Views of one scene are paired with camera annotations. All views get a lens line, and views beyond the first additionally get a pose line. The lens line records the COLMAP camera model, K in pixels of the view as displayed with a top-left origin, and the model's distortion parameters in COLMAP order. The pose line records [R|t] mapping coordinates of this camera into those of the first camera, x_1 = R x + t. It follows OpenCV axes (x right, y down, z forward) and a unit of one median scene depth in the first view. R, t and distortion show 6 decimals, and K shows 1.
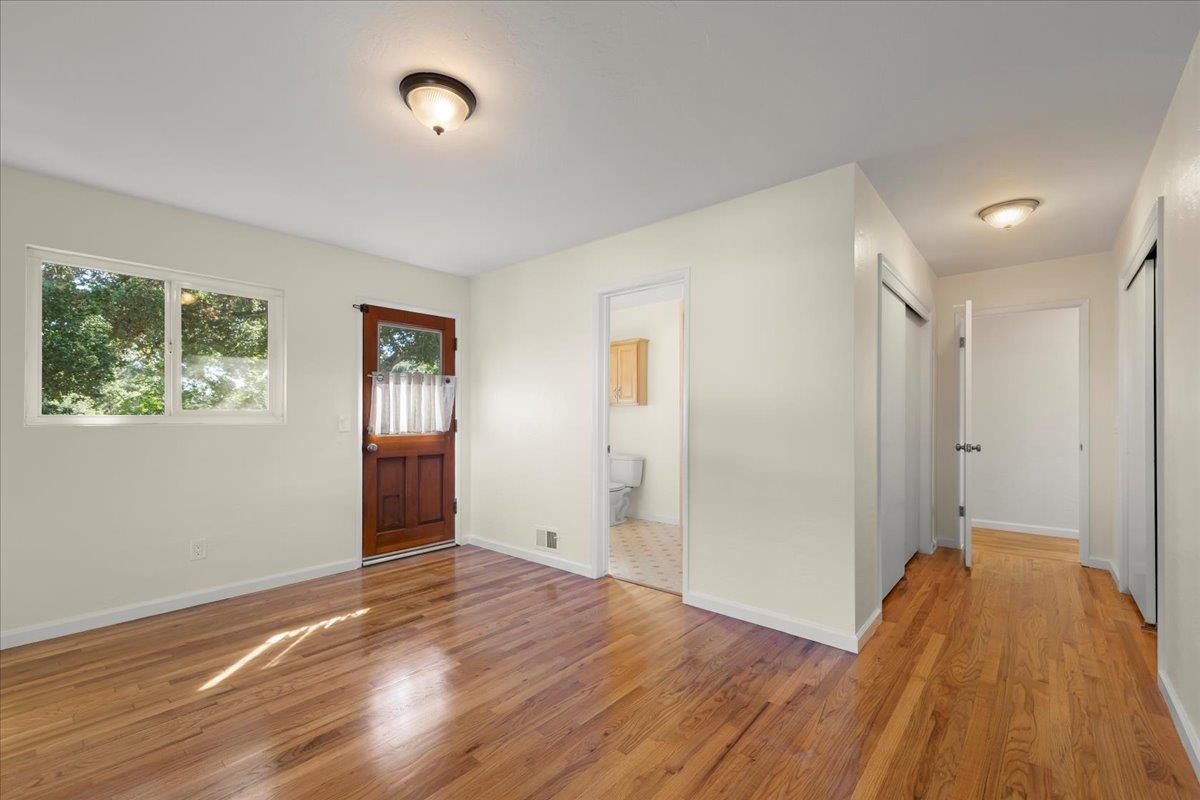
lens RADIAL K [[510.7, 0, 600.0], [0, 510.7, 400.0], [0, 0, 1]] dist [0.000467, 0.000235]
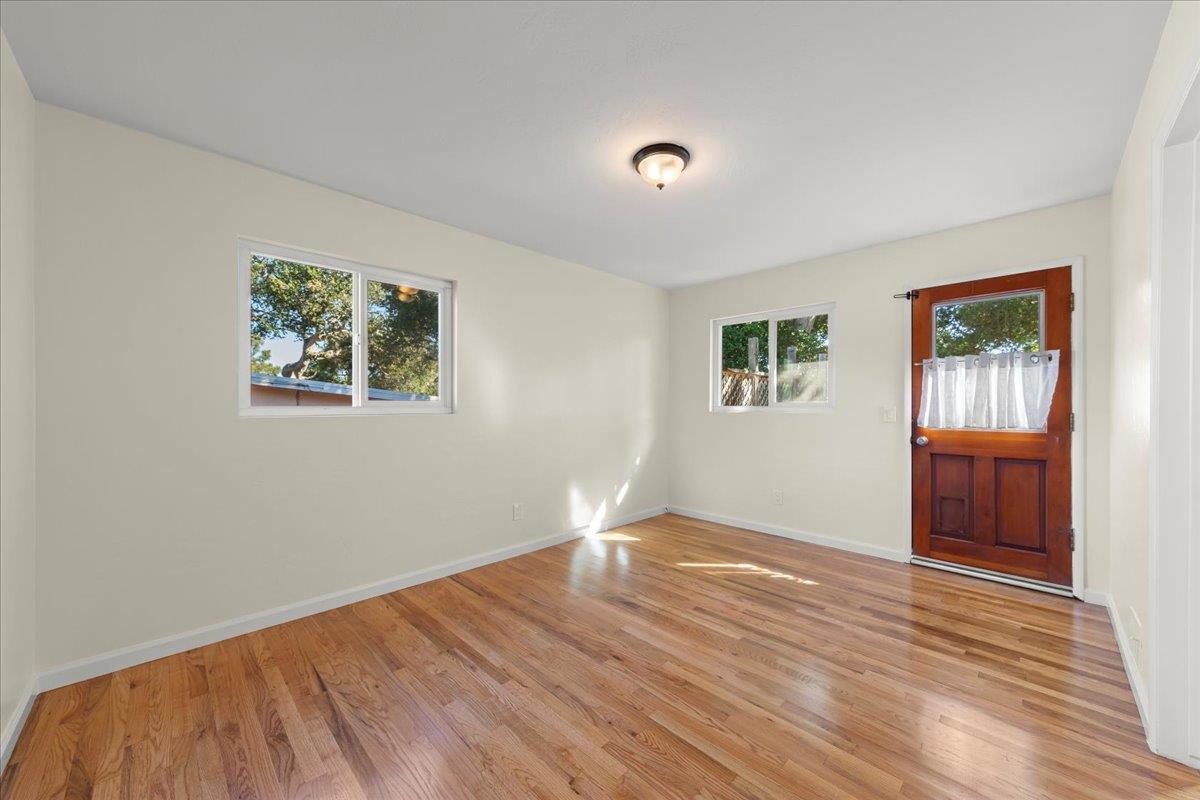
lens RADIAL K [[439.5, 0, 600.0], [0, 439.5, 400.0], [0, 0, 1]] dist [0.001221, 0.000204]
pose [[-0.086470, -0.009912, -0.996205, 0.412213], [0.030746, 0.999448, -0.012613, 0.010318], [0.995780, -0.031720, -0.086117, 0.489956]]
